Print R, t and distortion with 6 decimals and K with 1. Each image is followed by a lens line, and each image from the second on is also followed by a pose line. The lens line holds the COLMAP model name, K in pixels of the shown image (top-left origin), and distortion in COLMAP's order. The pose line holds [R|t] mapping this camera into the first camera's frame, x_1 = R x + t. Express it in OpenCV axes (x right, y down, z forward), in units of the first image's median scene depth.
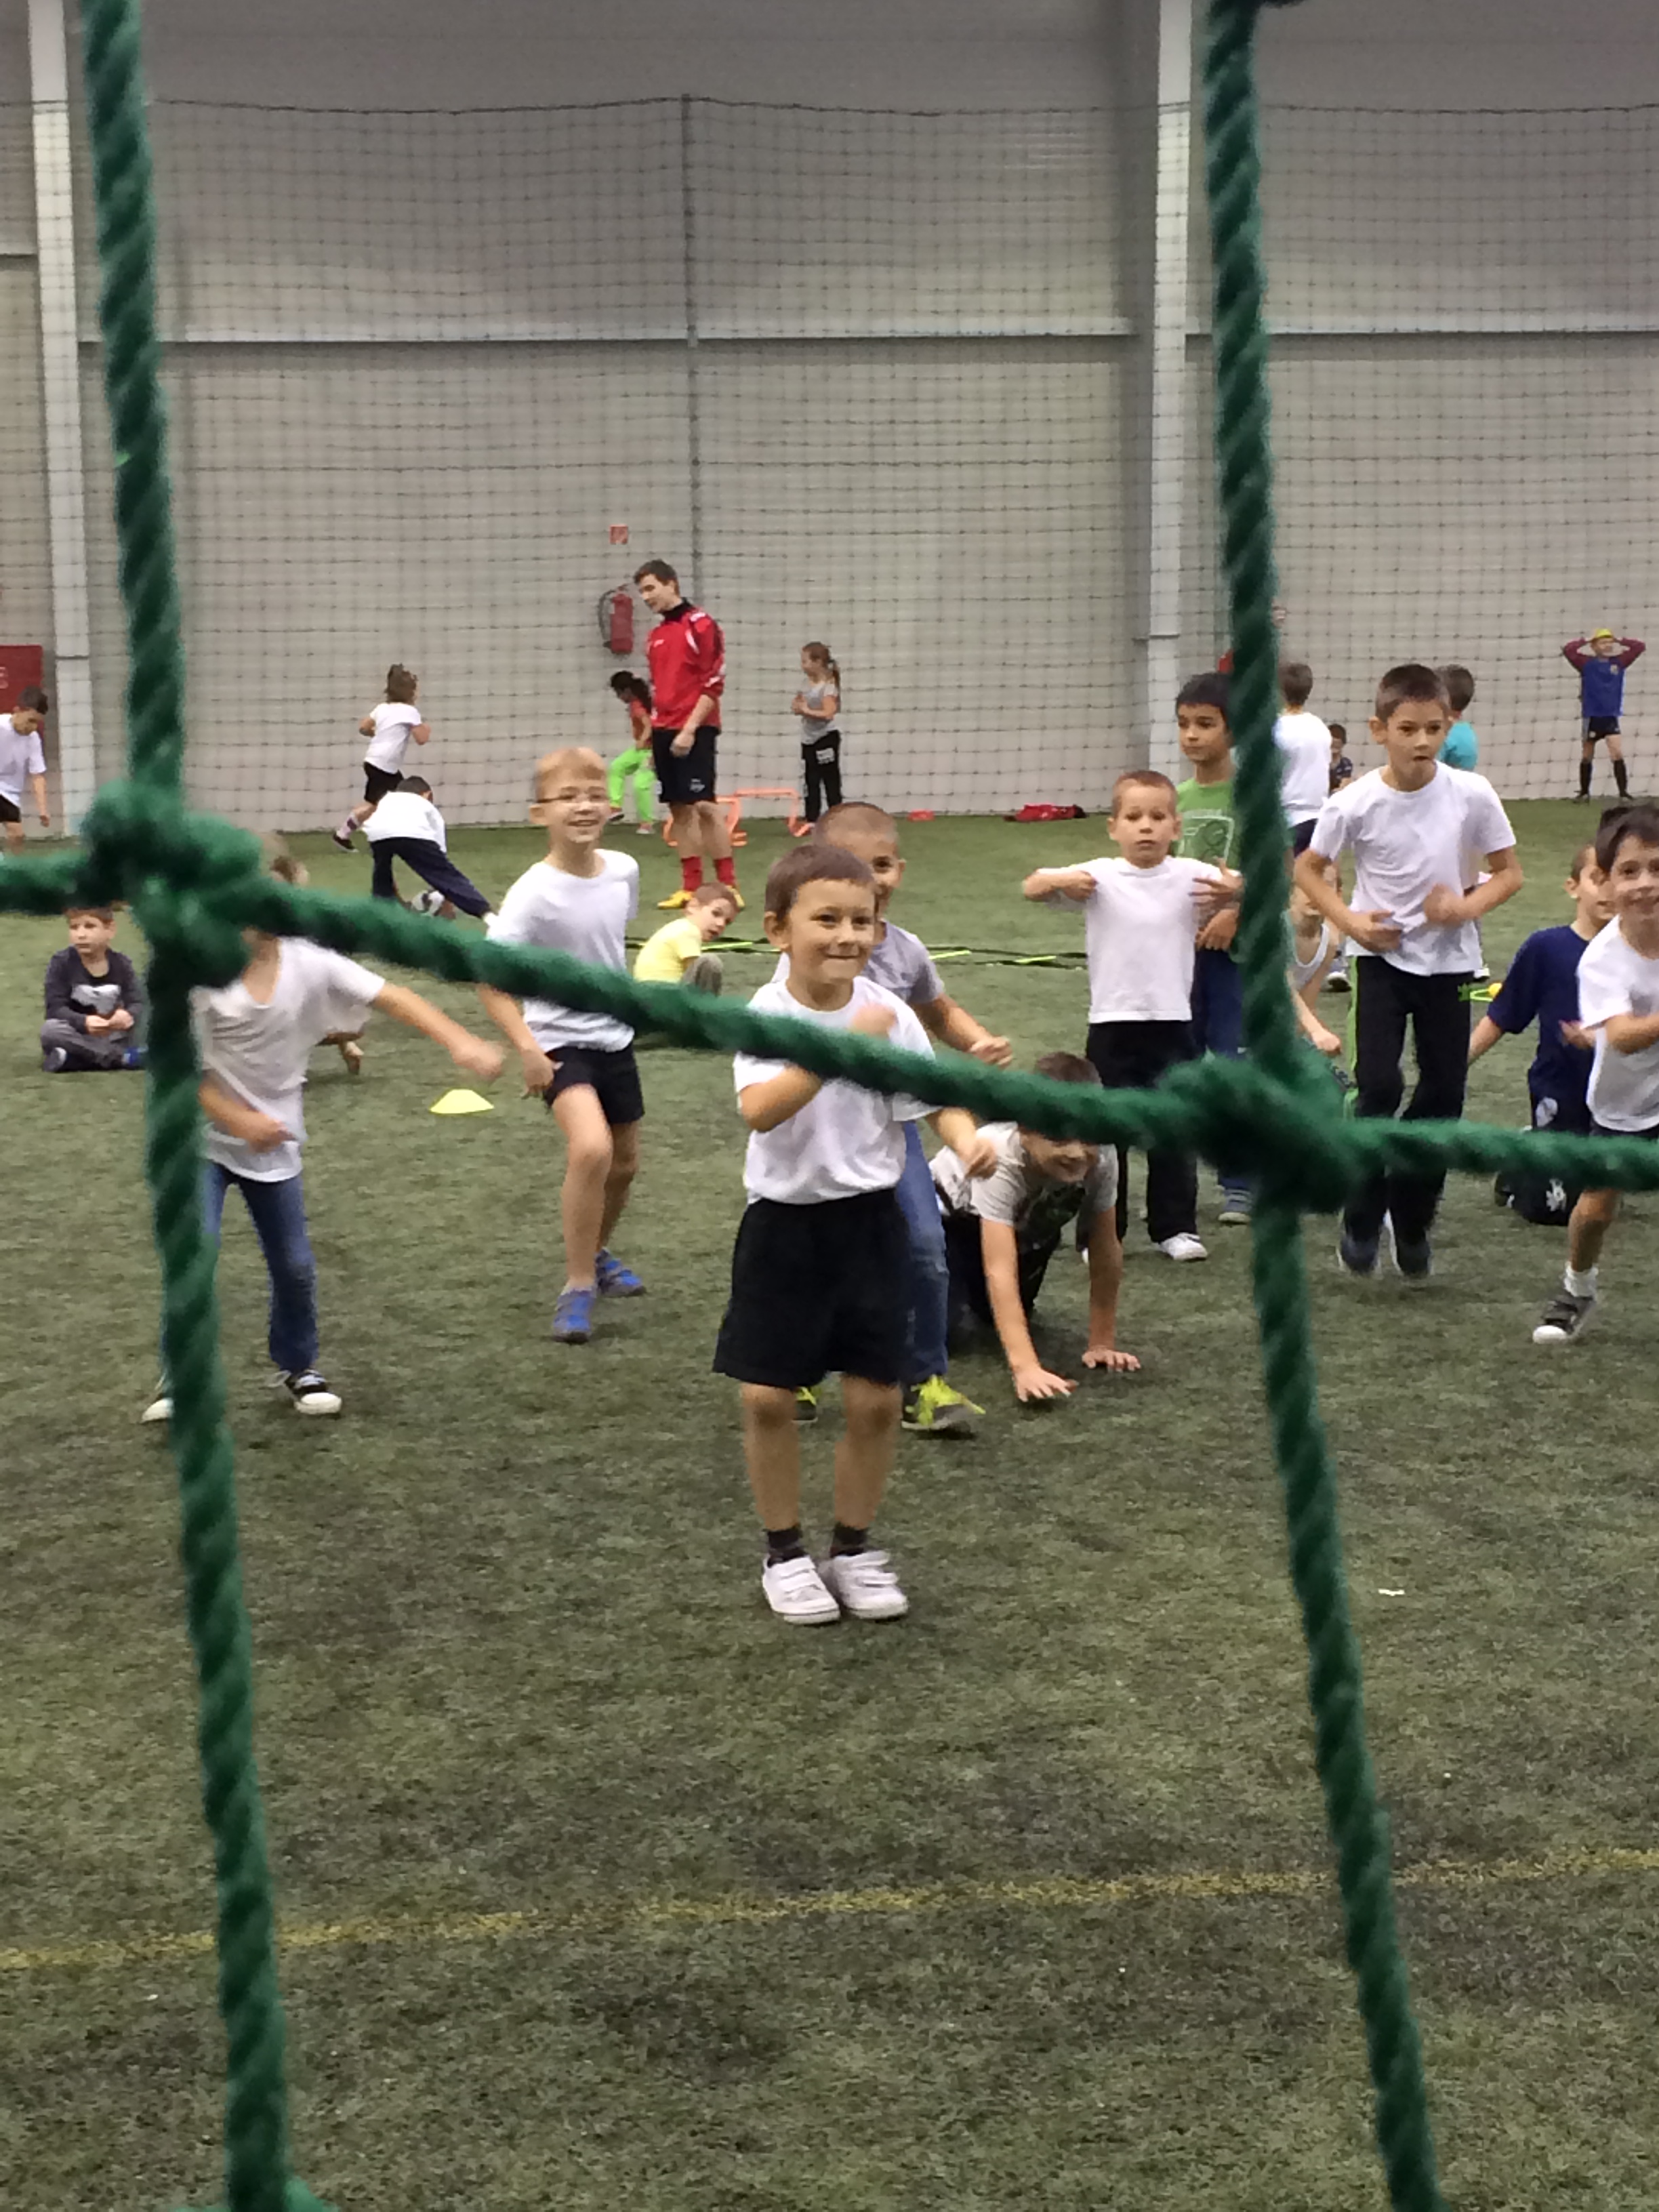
lens RADIAL K [[4261.1, 0, 830.0], [0, 4261.1, 1091.2], [0, 0, 1]] dist [0.015938, 0.000000]
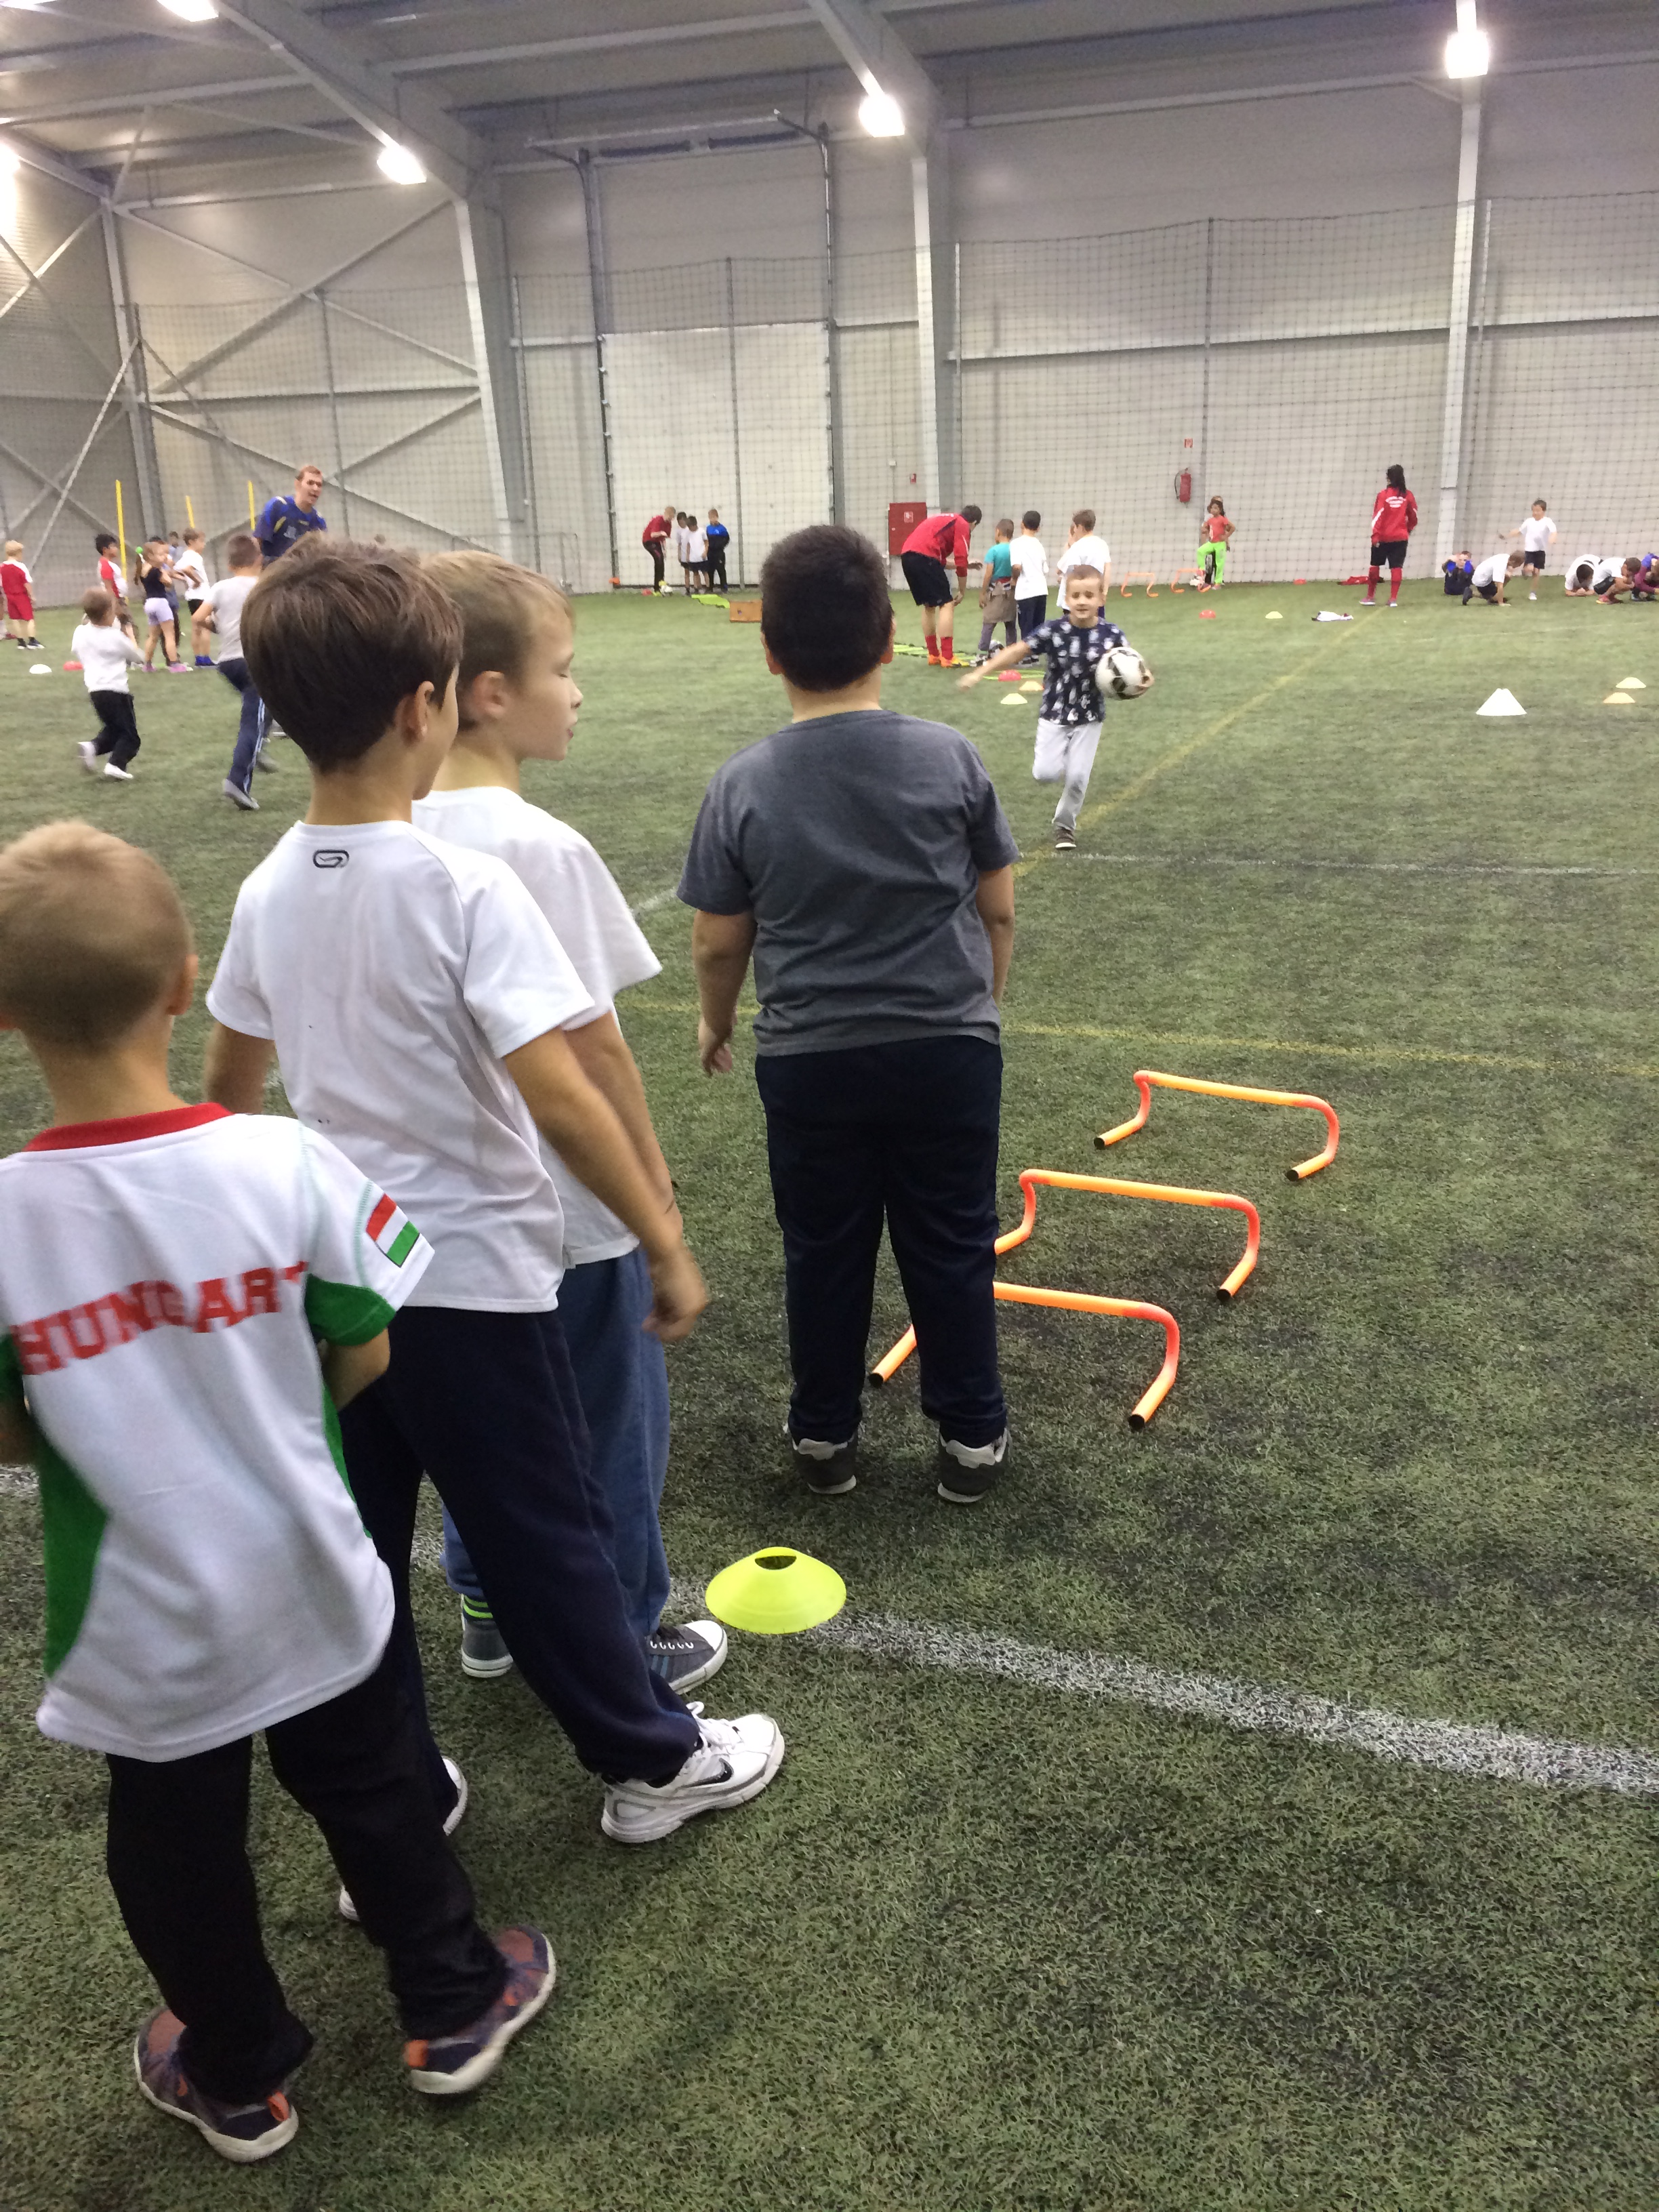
lens RADIAL K [[1890.7, 0, 827.0], [0, 1890.7, 1106.5], [0, 0, 1]] dist [0.074984, -0.113756]
pose [[0.852731, 0.151698, -0.499838, 0.327569], [-0.042706, 0.973945, 0.222729, -0.012072], [0.520602, -0.168581, 0.836991, 0.051184]]
